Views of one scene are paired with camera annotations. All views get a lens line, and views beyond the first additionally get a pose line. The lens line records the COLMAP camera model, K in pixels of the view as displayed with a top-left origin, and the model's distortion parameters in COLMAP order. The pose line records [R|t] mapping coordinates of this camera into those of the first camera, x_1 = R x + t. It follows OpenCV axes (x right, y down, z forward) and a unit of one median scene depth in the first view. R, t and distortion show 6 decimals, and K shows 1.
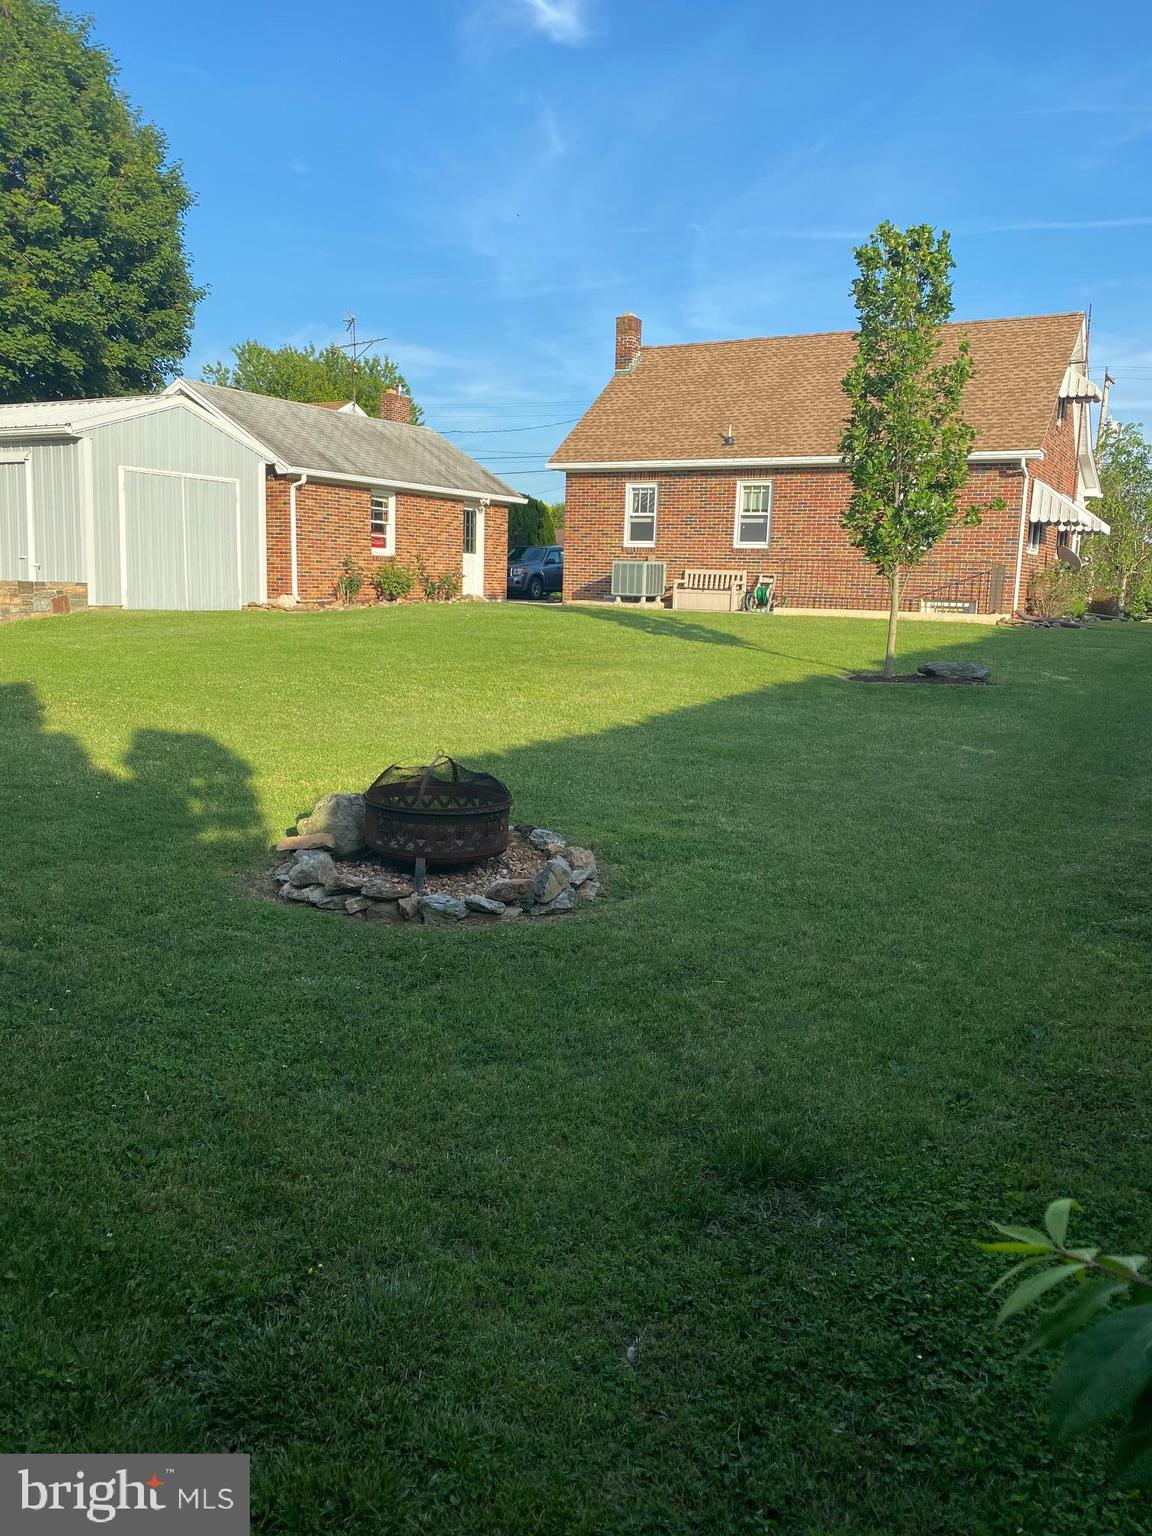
lens RADIAL K [[1177.1, 0, 579.5], [0, 1177.1, 760.9], [0, 0, 1]] dist [0.043474, -0.052295]
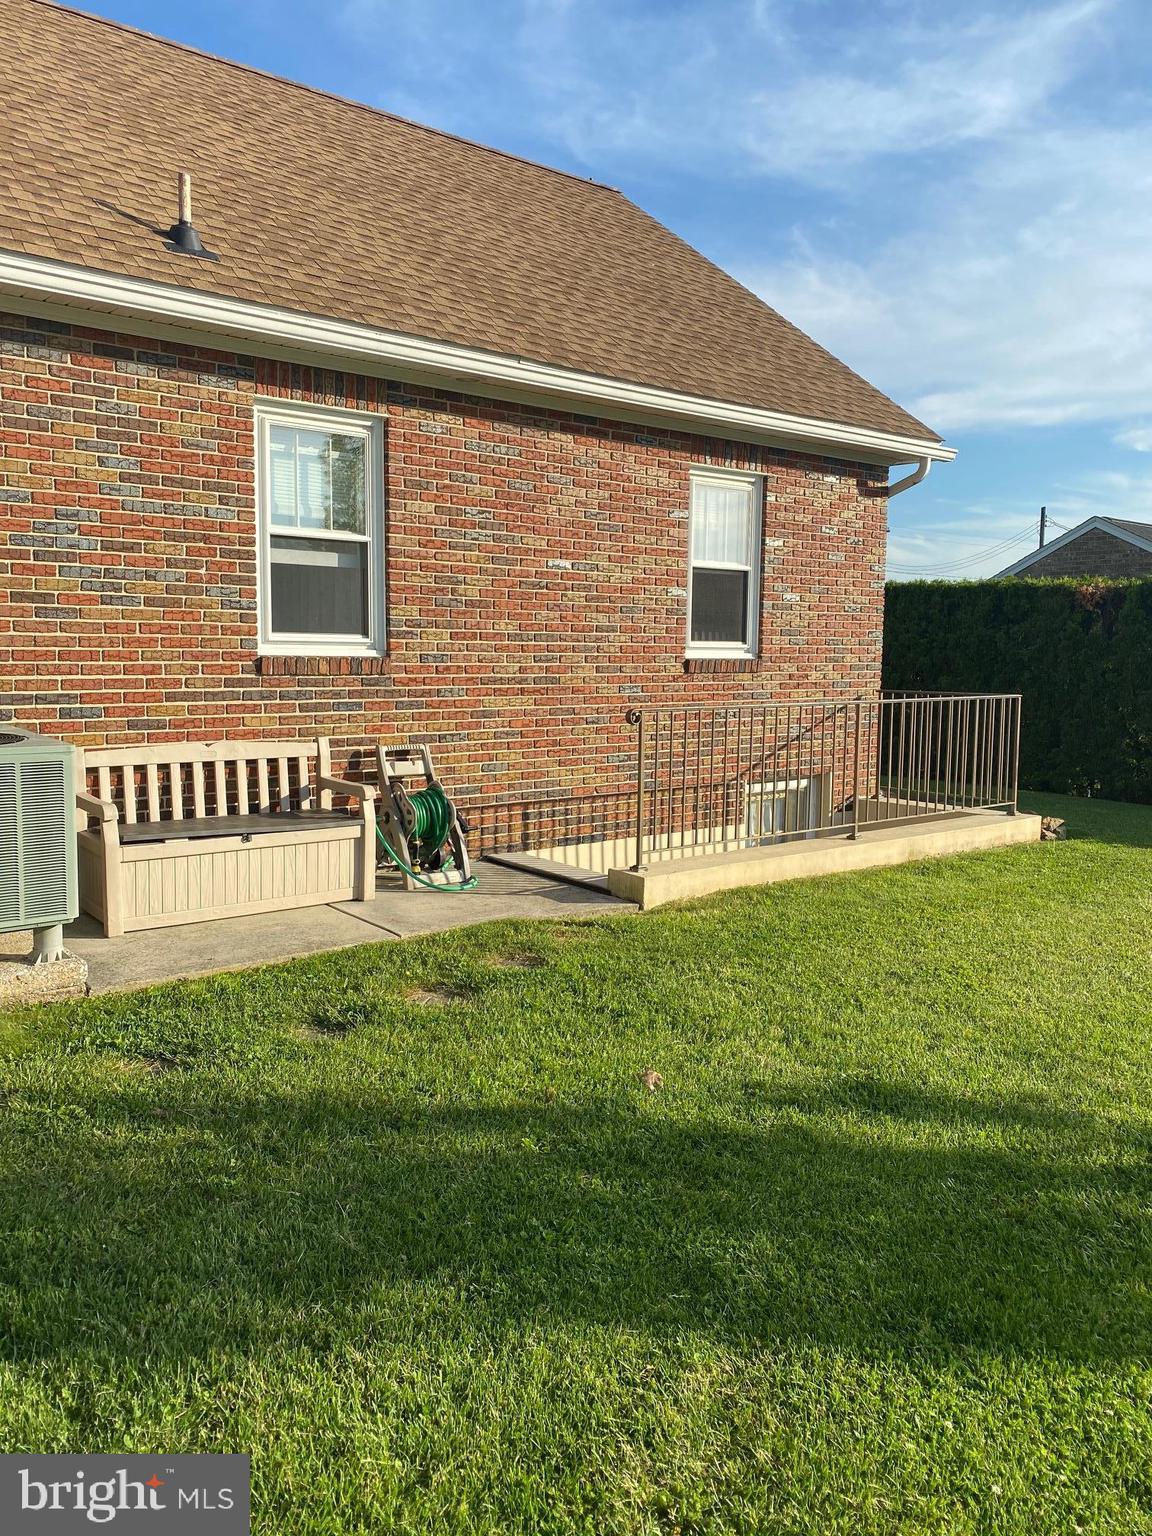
lens RADIAL K [[1177.1, 0, 579.5], [0, 1177.1, 760.9], [0, 0, 1]] dist [0.043474, -0.052295]
pose [[0.367507, -0.132000, 0.920605, -0.092492], [0.119436, 0.988378, 0.094039, -0.174773], [-0.922320, 0.075393, 0.379002, 0.839424]]
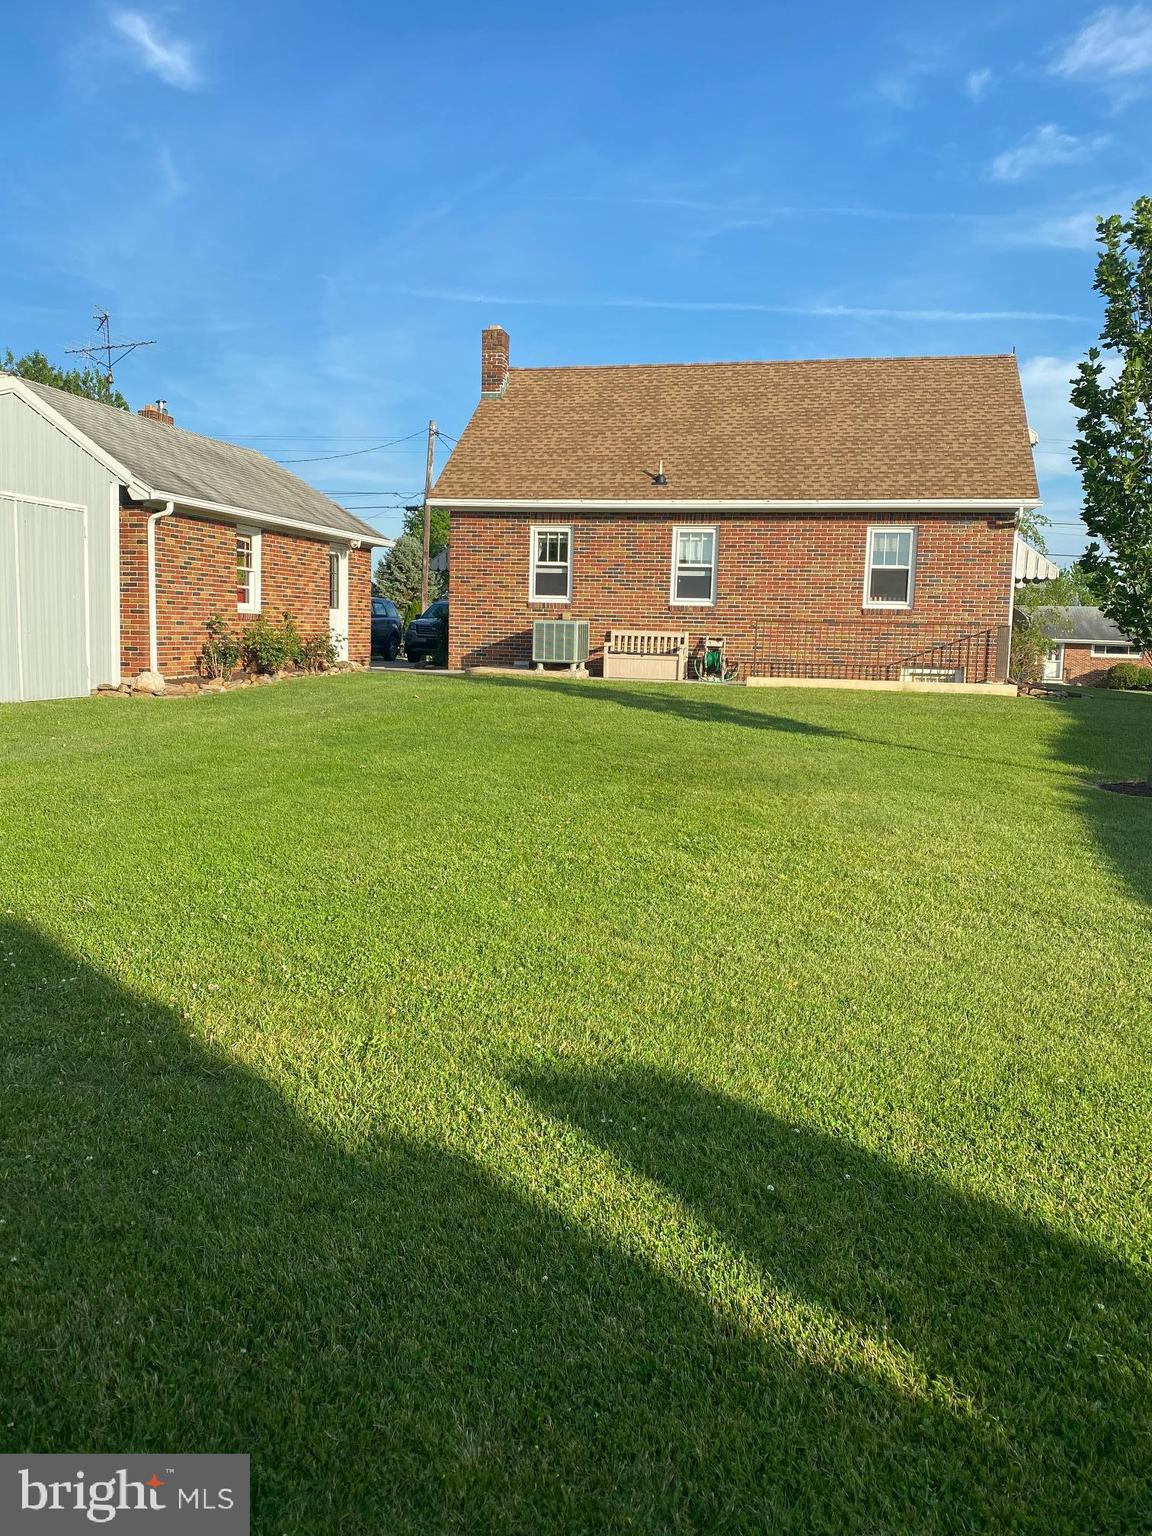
lens RADIAL K [[1146.8, 0, 570.8], [0, 1146.8, 758.5], [0, 0, 1]] dist [0.076187, -0.050910]
pose [[0.959438, -0.032696, 0.280018, -0.173705], [0.041943, 0.998753, -0.027092, -0.051539], [-0.278783, 0.037737, 0.959612, 0.233779]]
